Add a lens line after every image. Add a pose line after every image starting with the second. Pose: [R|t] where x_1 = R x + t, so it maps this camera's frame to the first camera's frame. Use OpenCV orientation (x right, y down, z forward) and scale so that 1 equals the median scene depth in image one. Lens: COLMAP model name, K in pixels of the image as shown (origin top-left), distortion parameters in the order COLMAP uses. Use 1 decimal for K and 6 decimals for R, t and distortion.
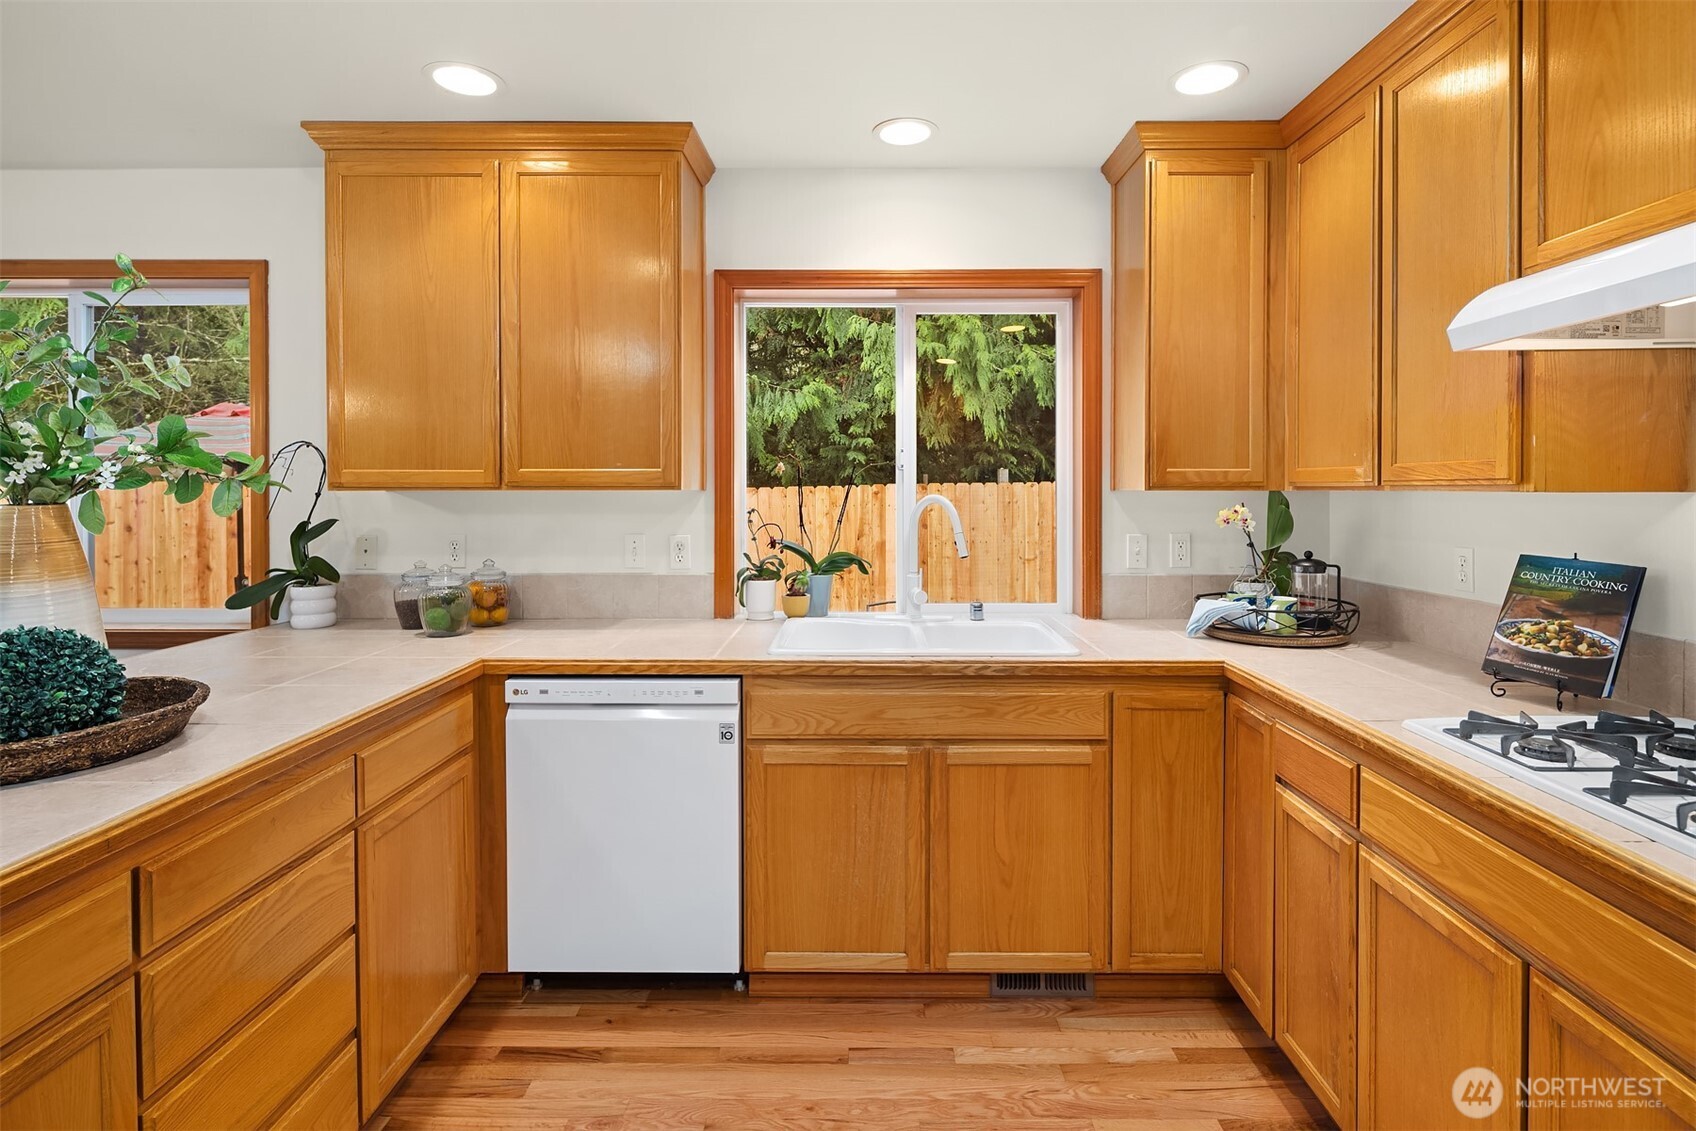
lens RADIAL K [[820.4, 0, 876.8], [0, 820.4, 506.1], [0, 0, 1]] dist [0.006863, -0.004313]
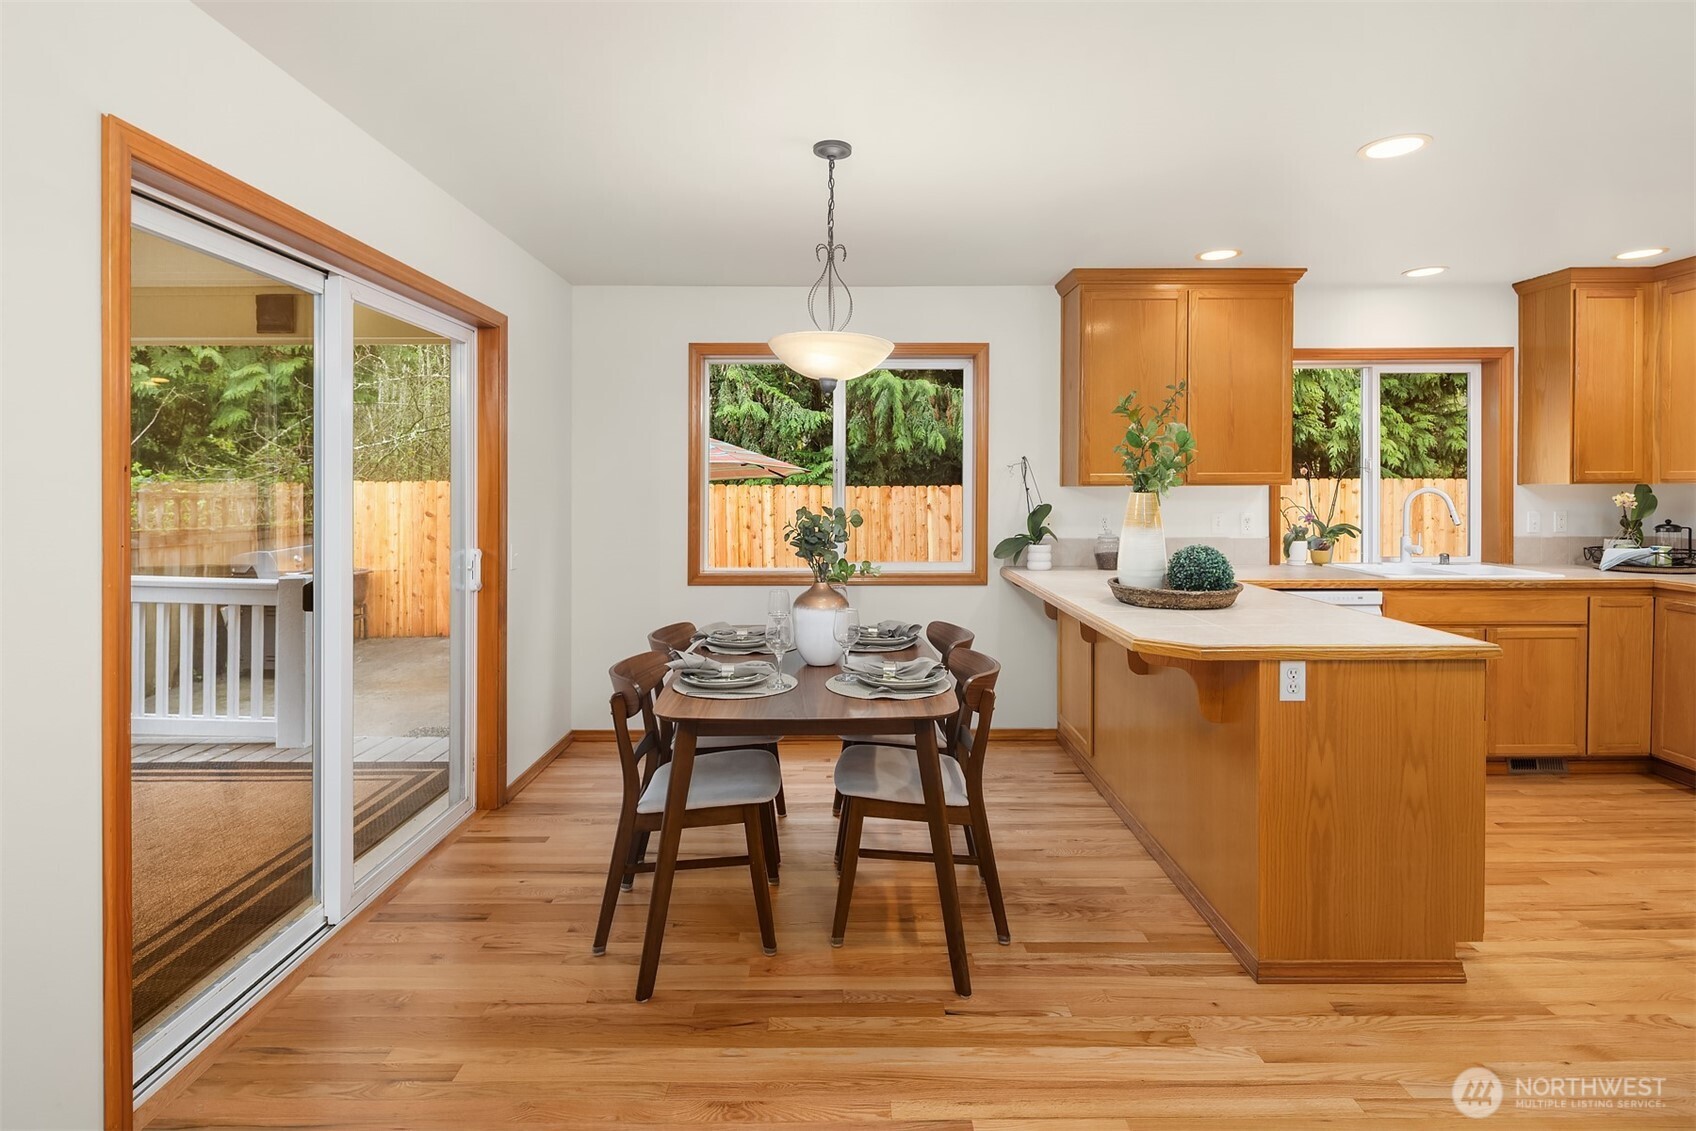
lens RADIAL K [[820.4, 0, 850.1], [0, 820.4, 496.4], [0, 0, 1]] dist [0.006863, -0.004313]
pose [[0.999994, -0.003205, 0.001633, -1.160021], [0.003211, 0.999988, -0.003570, 0.007422], [-0.001622, 0.003576, 0.999992, -0.689641]]
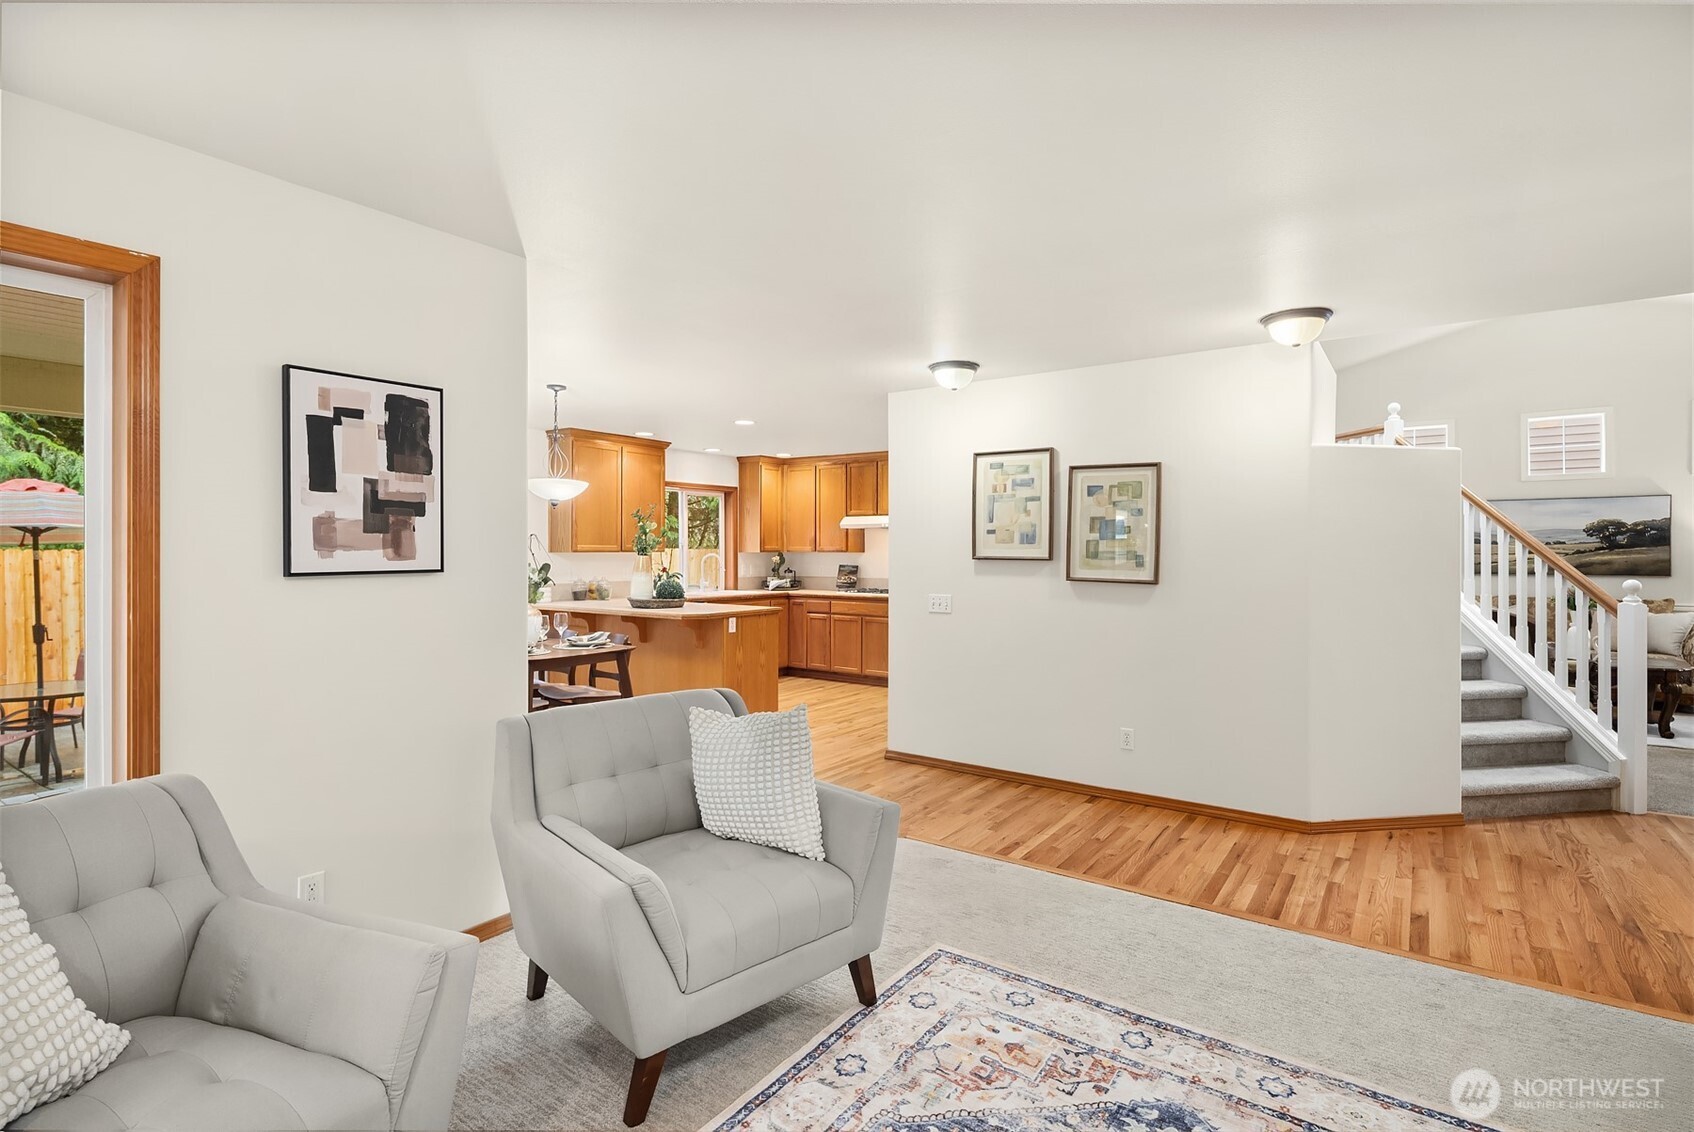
lens RADIAL K [[819.4, 0, 844.7], [0, 819.4, 562.9], [0, 0, 1]] dist [0.006863, -0.004313]
pose [[0.582410, -0.010180, 0.812831, -2.500834], [0.011688, 0.999923, 0.004148, 0.018875], [-0.812811, 0.007085, 0.582484, -1.502287]]
